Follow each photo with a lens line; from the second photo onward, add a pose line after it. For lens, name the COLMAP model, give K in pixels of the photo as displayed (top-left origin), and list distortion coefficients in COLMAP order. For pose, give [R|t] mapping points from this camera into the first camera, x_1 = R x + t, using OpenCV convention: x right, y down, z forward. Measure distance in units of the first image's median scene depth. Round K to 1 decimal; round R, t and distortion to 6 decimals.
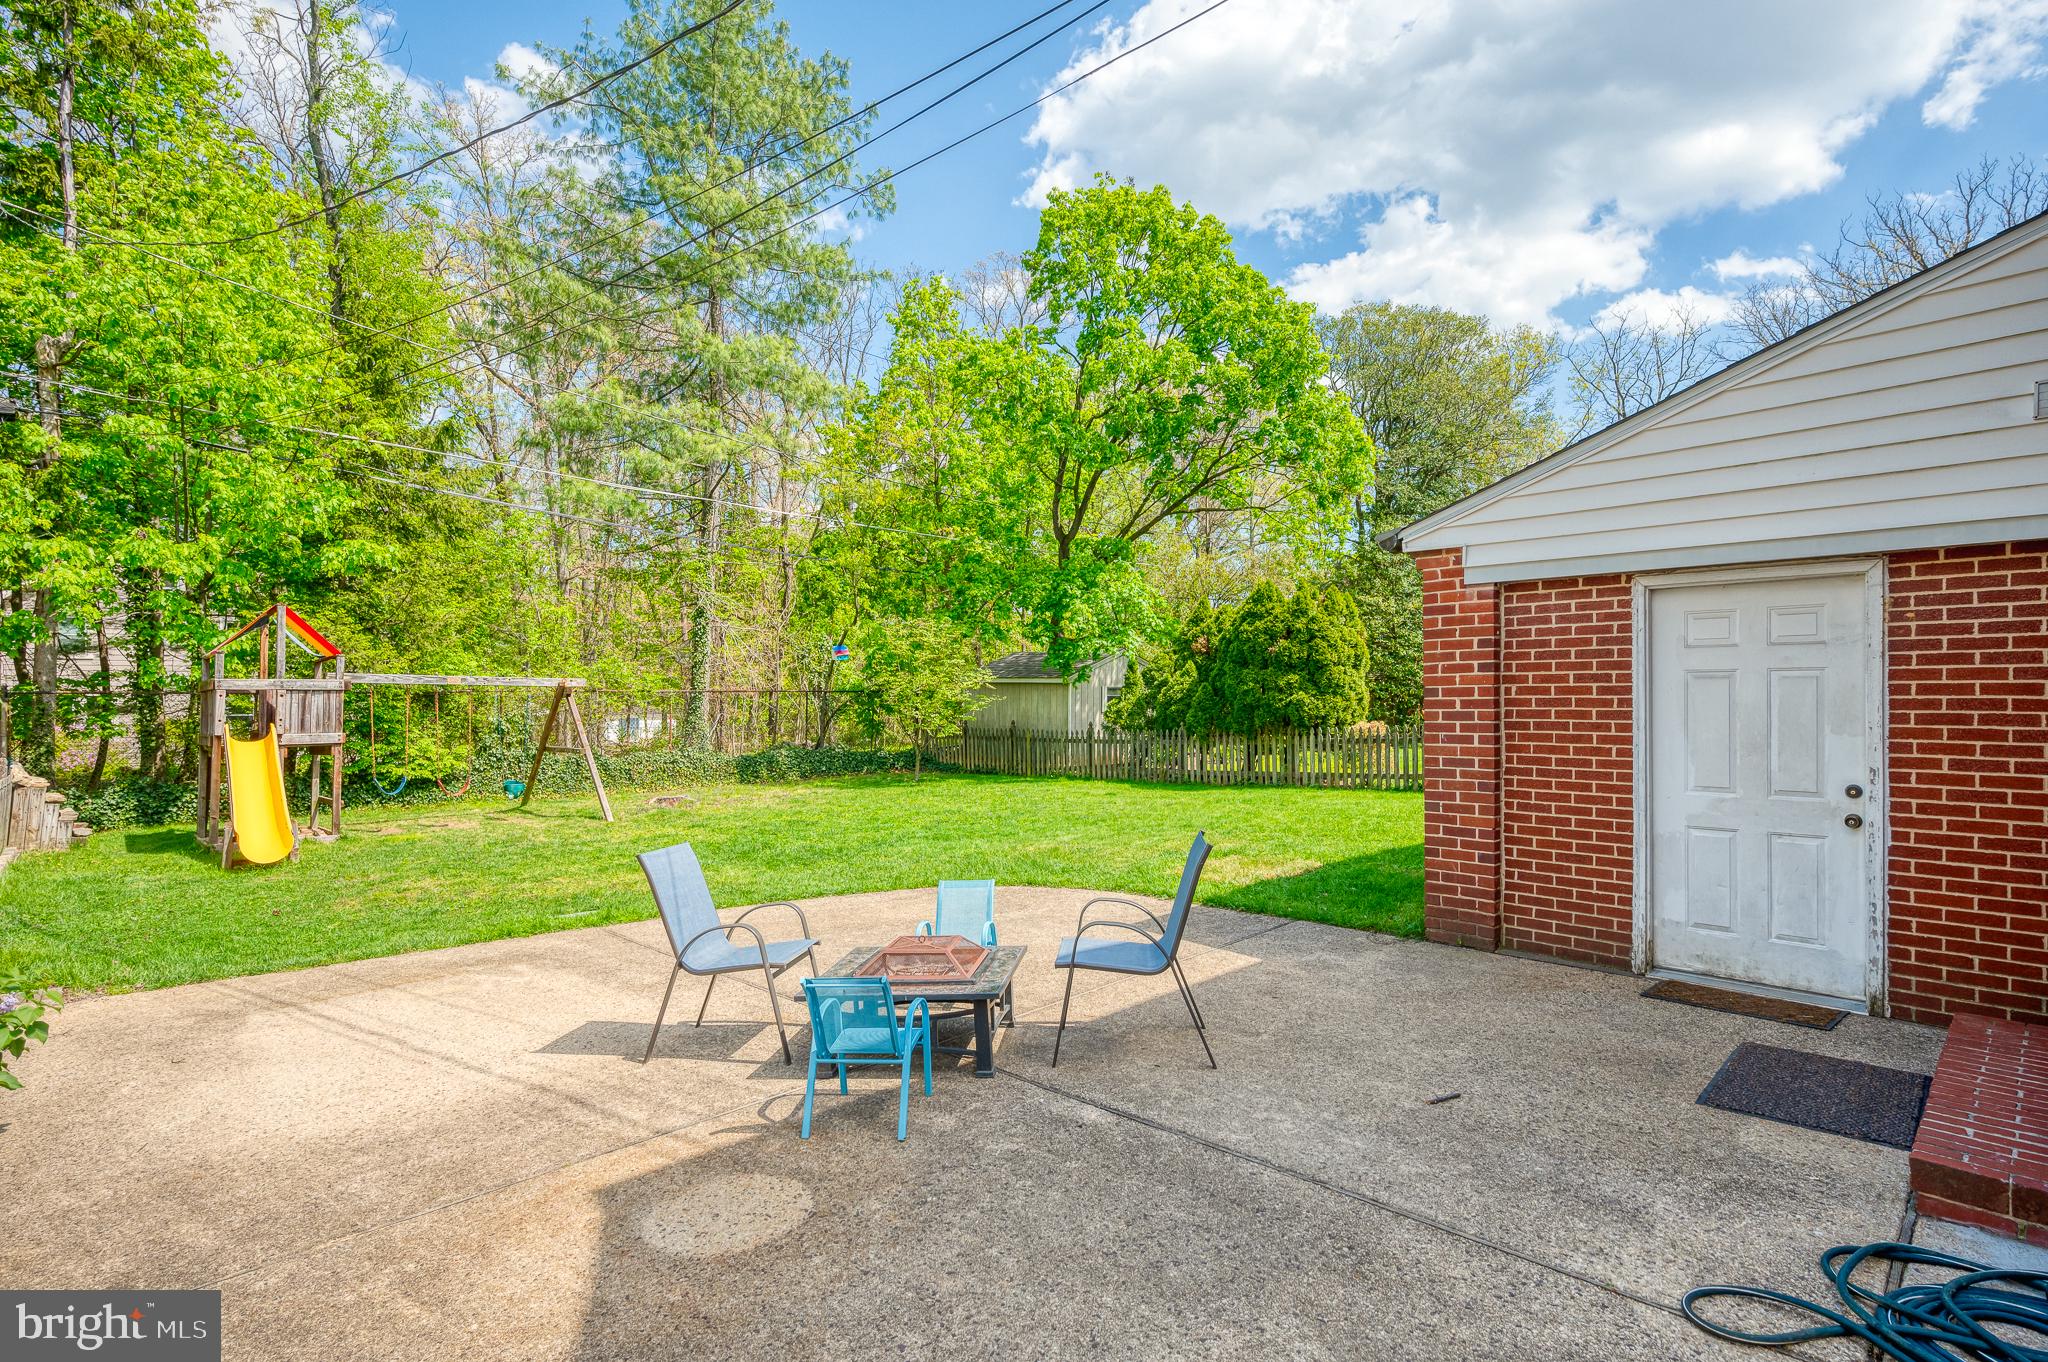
lens RADIAL K [[1054.3, 0, 1026.6], [0, 1054.3, 692.5], [0, 0, 1]] dist [0.003072, -0.000006]
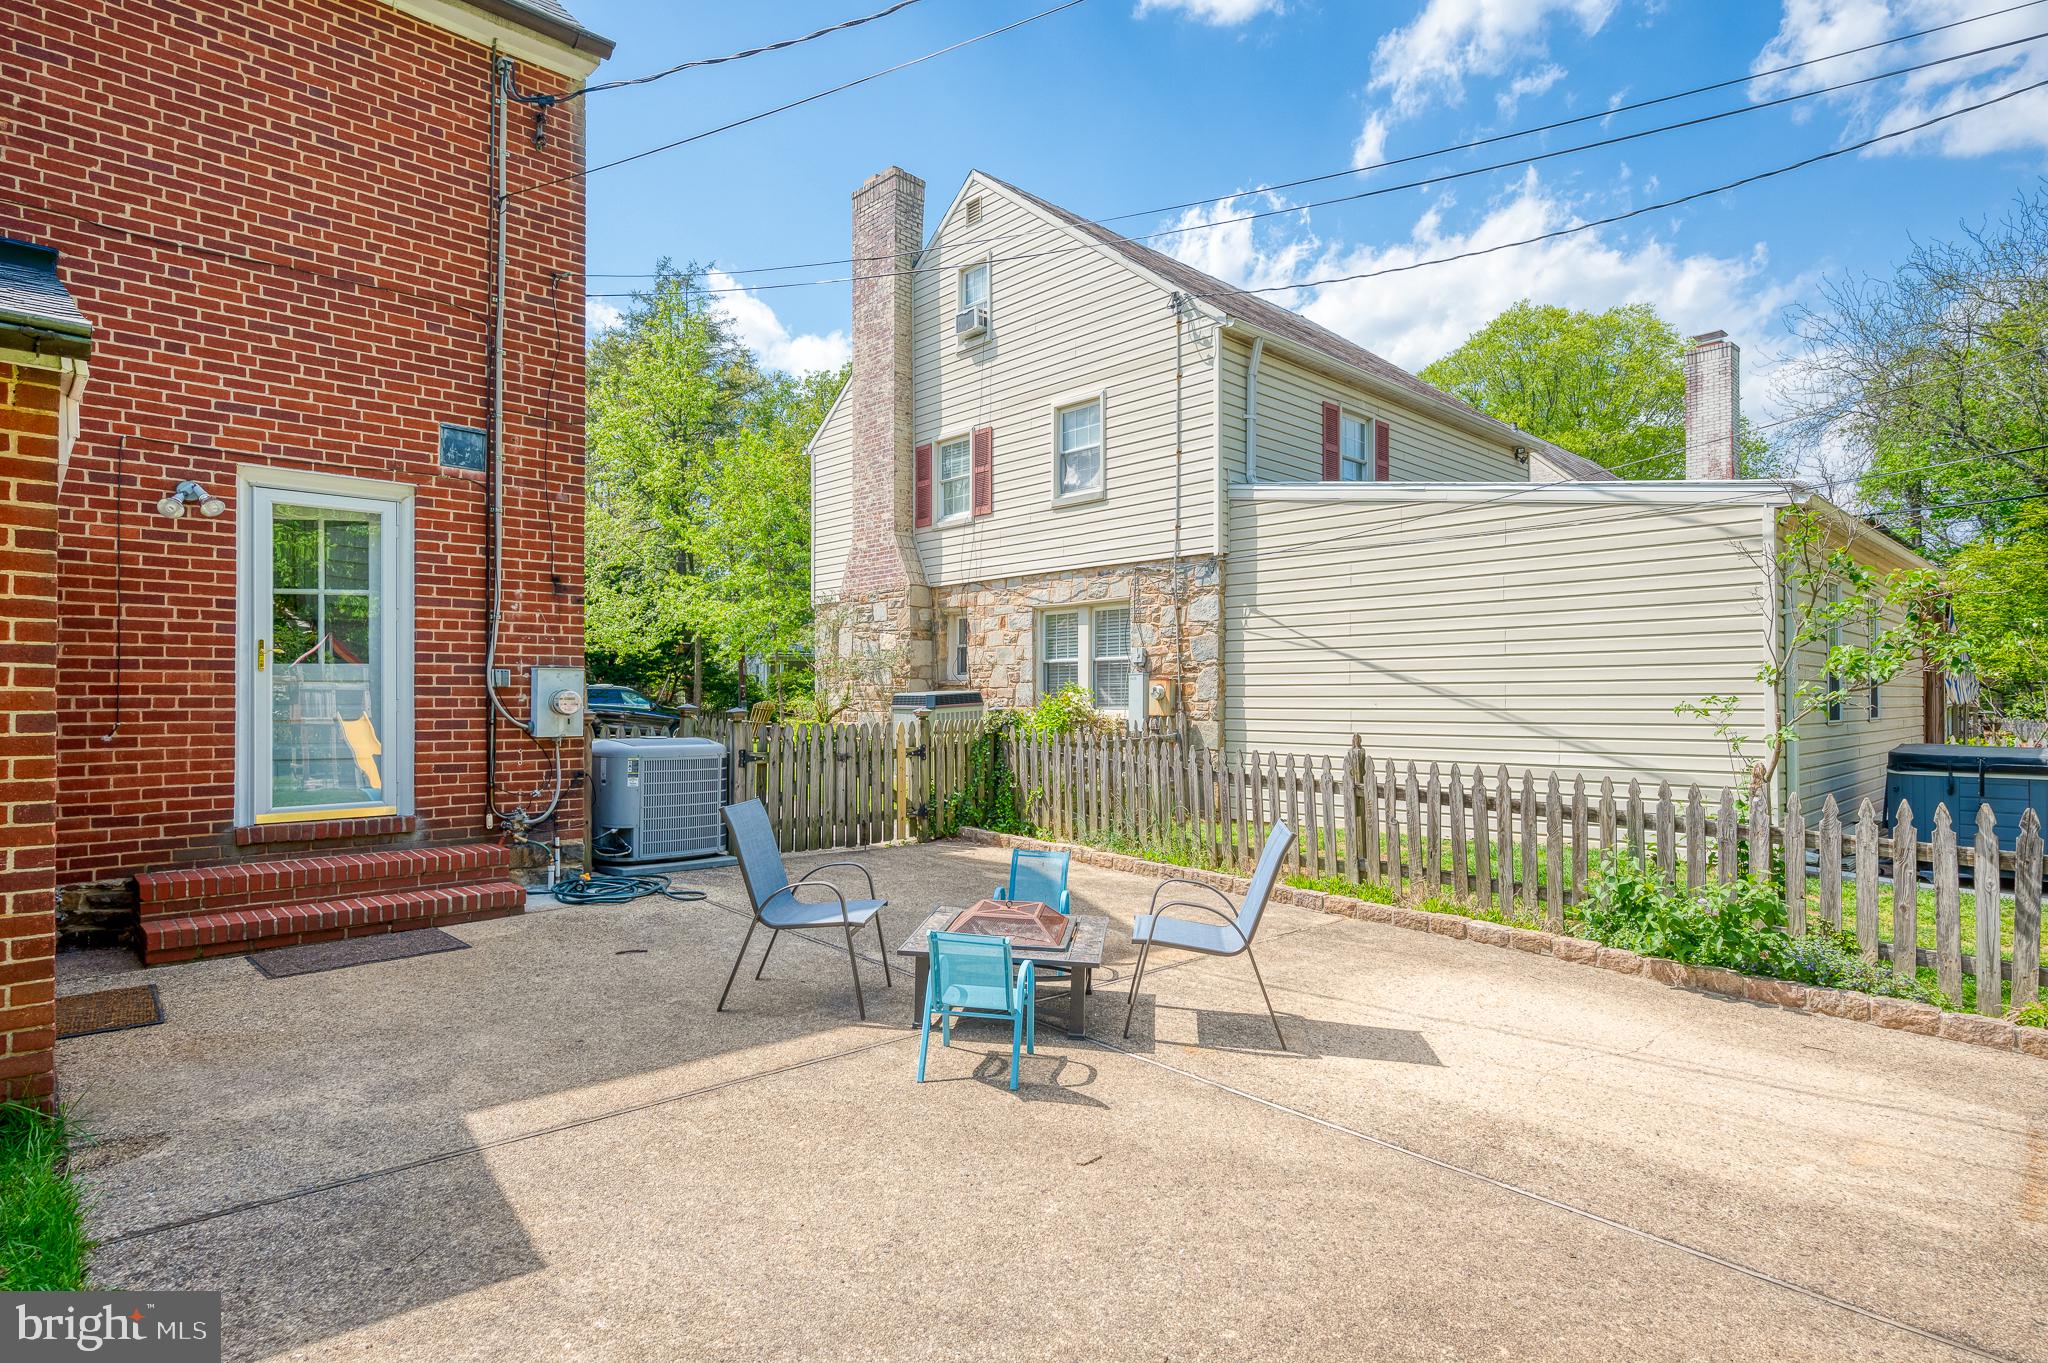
lens RADIAL K [[1036.8, 0, 1044.5], [0, 1036.8, 685.1], [0, 0, 1]] dist [-0.000627, -0.000141]
pose [[-0.999387, 0.008013, -0.034093, -0.029856], [0.008531, 0.999850, -0.015069, 0.010637], [0.033967, -0.015351, -0.999305, 0.611472]]
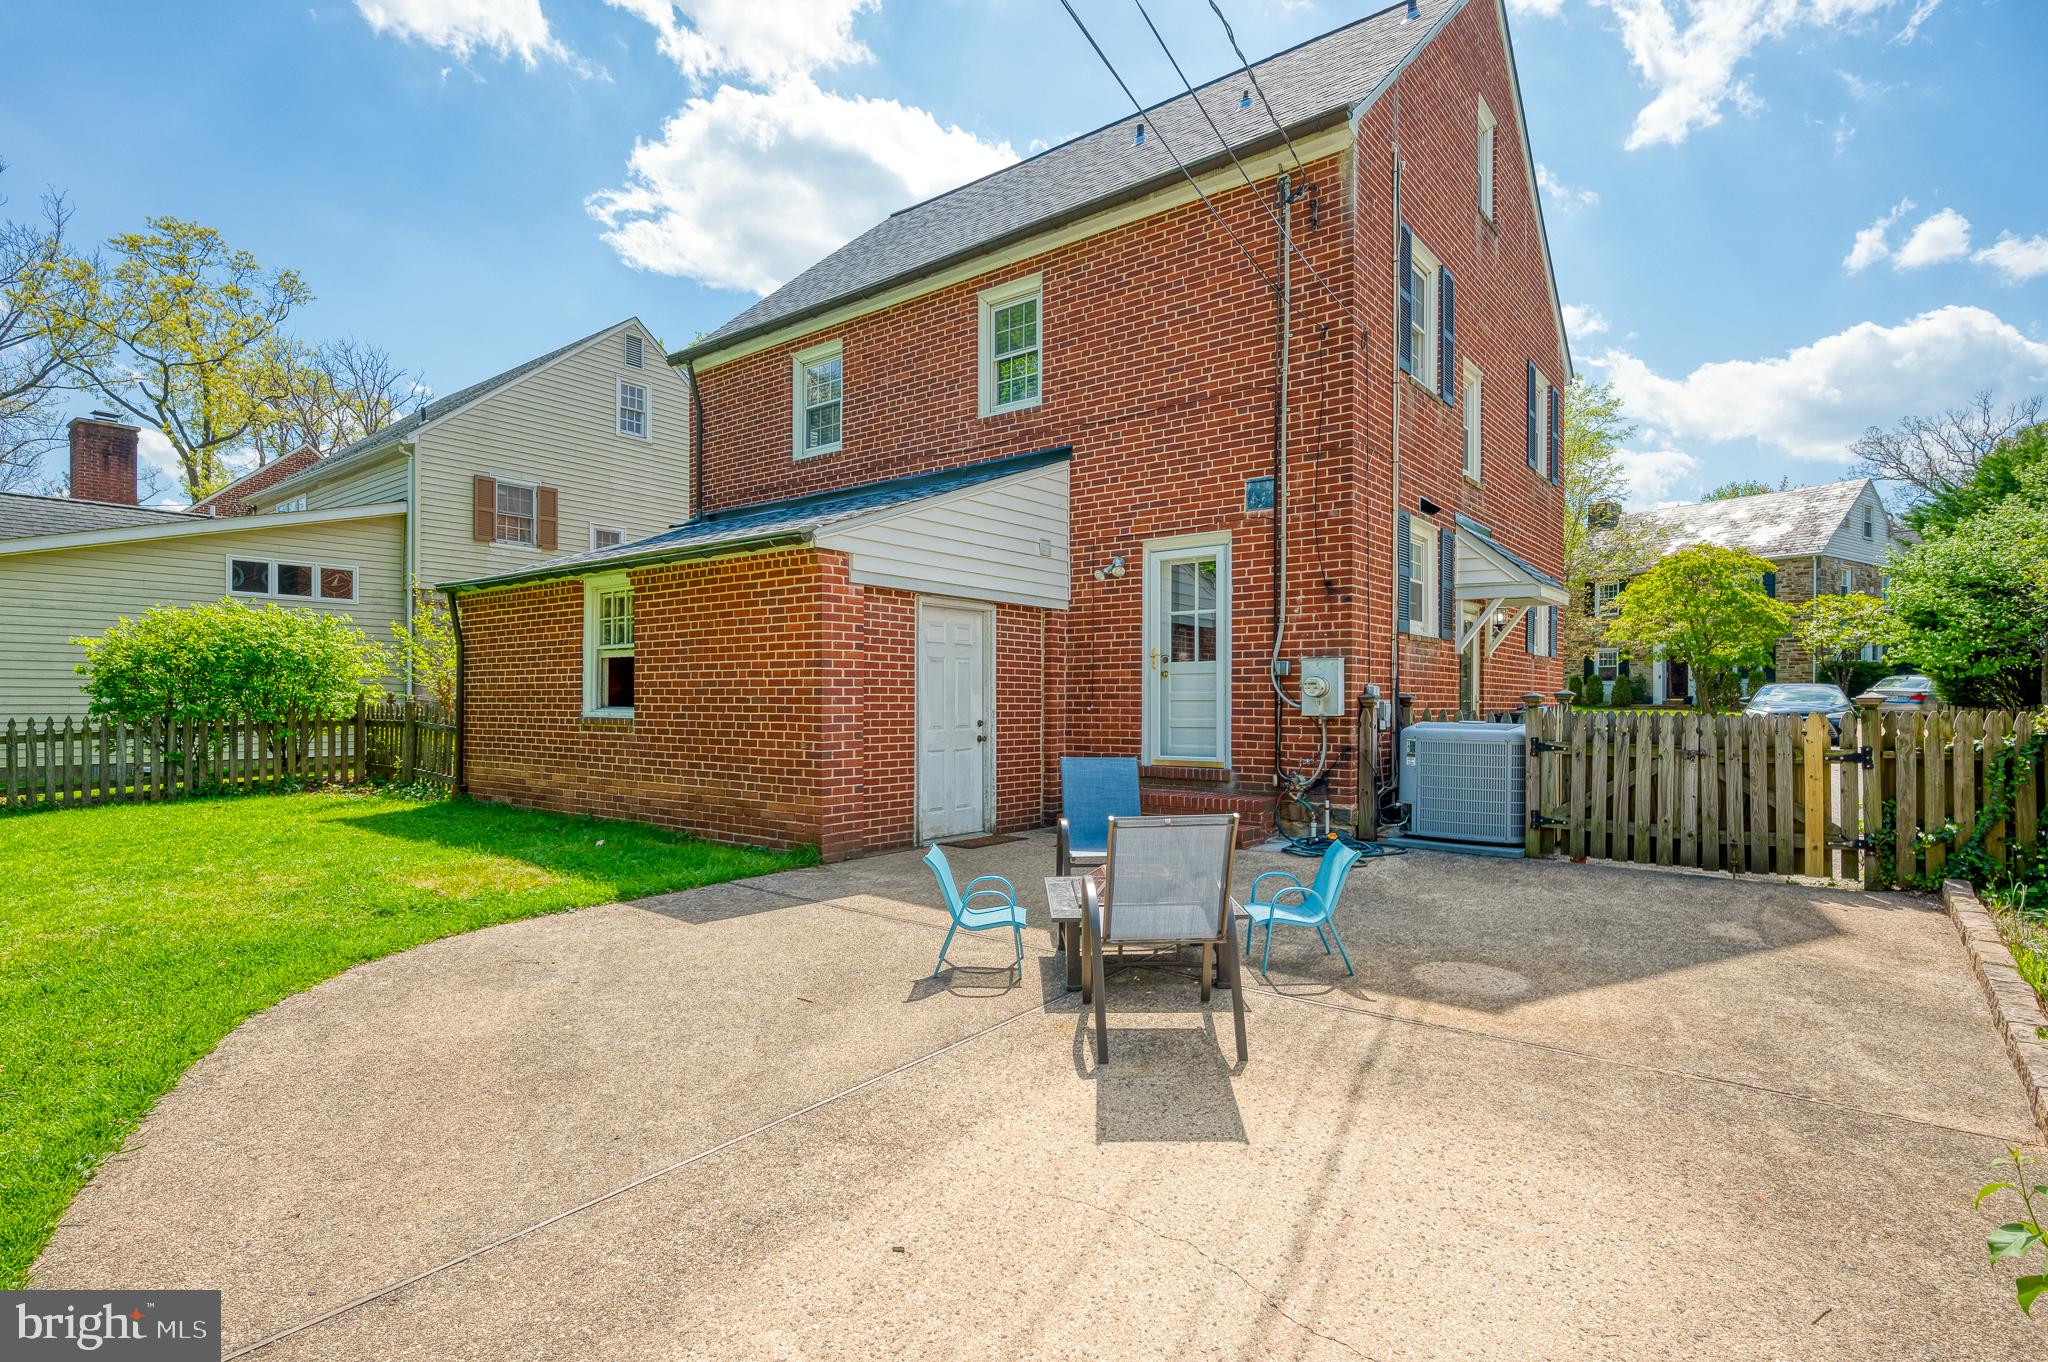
lens RADIAL K [[1026.7, 0, 1024.5], [0, 1026.7, 690.4], [0, 0, 1]] dist [0.002619, 0.000242]
pose [[-0.176058, 0.019867, 0.984179, -0.339542], [-0.000673, 0.999794, -0.020302, 0.022588], [-0.984379, -0.004237, -0.176009, 0.393008]]
